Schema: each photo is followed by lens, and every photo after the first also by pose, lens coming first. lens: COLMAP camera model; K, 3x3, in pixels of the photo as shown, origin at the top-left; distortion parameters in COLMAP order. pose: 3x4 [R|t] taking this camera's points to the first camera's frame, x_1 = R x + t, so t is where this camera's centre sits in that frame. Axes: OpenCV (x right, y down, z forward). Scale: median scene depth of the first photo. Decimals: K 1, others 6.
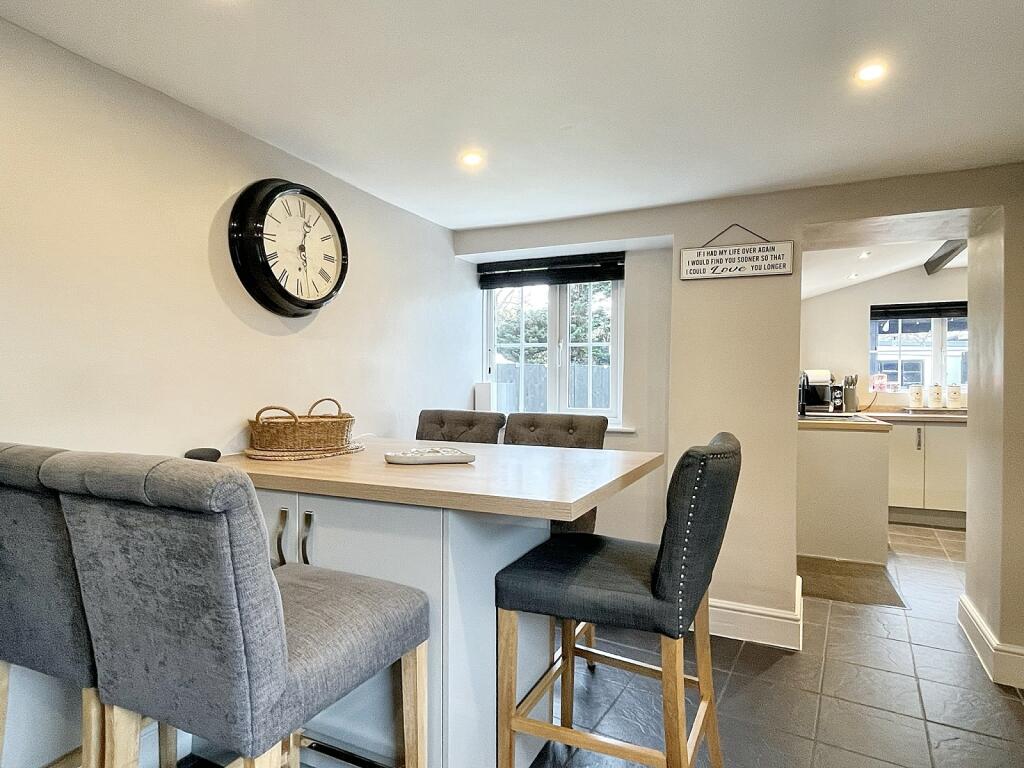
lens RADIAL K [[581.6, 0, 501.0], [0, 581.6, 399.2], [0, 0, 1]] dist [0.003950, -0.002583]
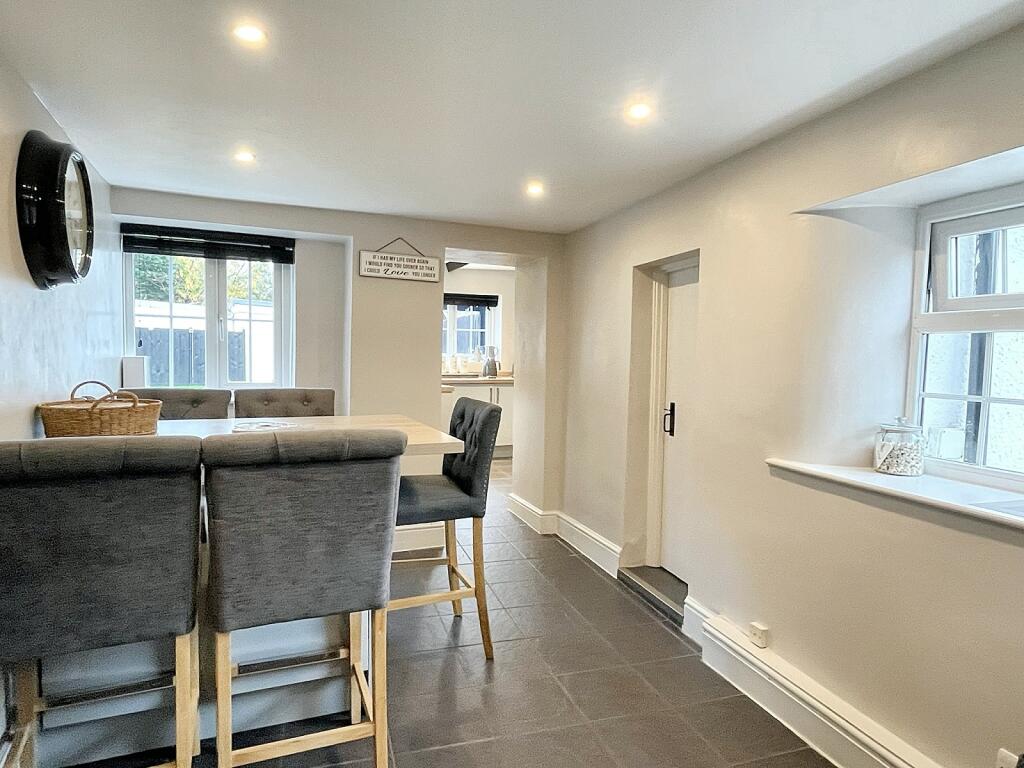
lens RADIAL K [[637.6, 0, 517.5], [0, 637.6, 386.6], [0, 0, 1]] dist [0.005288, -0.003754]
pose [[0.651432, -0.034547, 0.757921, -0.397194], [0.005757, 0.999159, 0.040595, -0.018831], [-0.758686, -0.022082, 0.651083, -0.104401]]
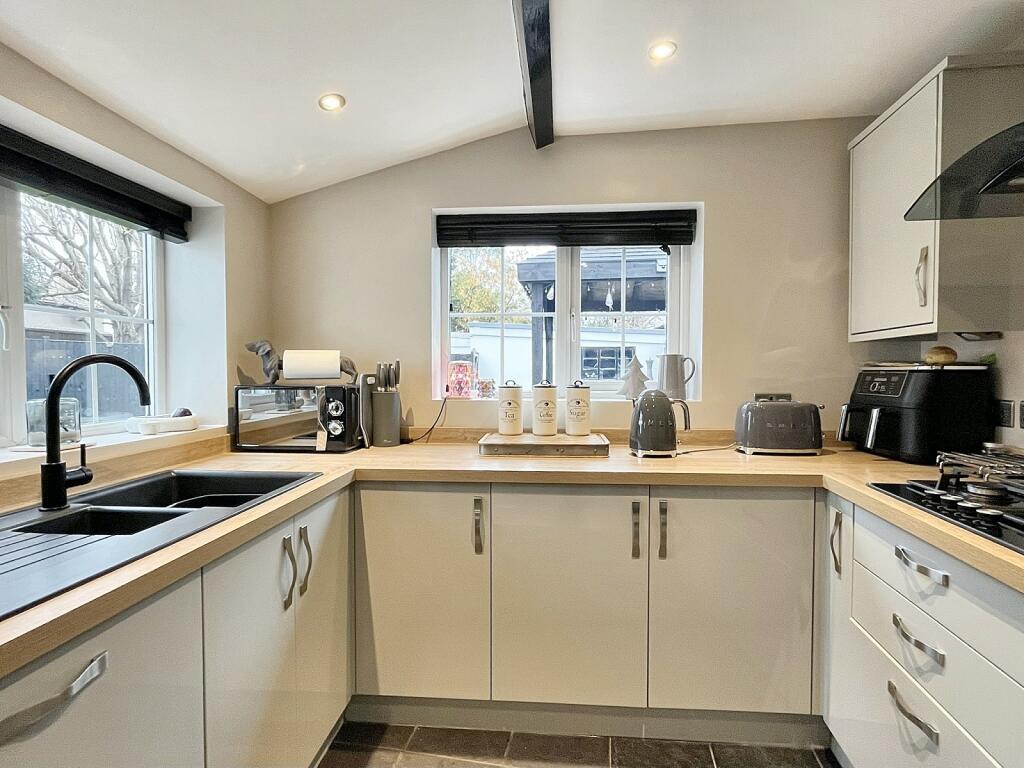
lens RADIAL K [[526.5, 0, 506.2], [0, 526.5, 384.1], [0, 0, 1]] dist [-0.003198, -0.000731]
pose [[0.934393, -0.007407, 0.356168, 0.823080], [0.008706, 0.999960, -0.002044, -0.034582], [-0.356138, 0.005010, 0.934420, 0.898419]]
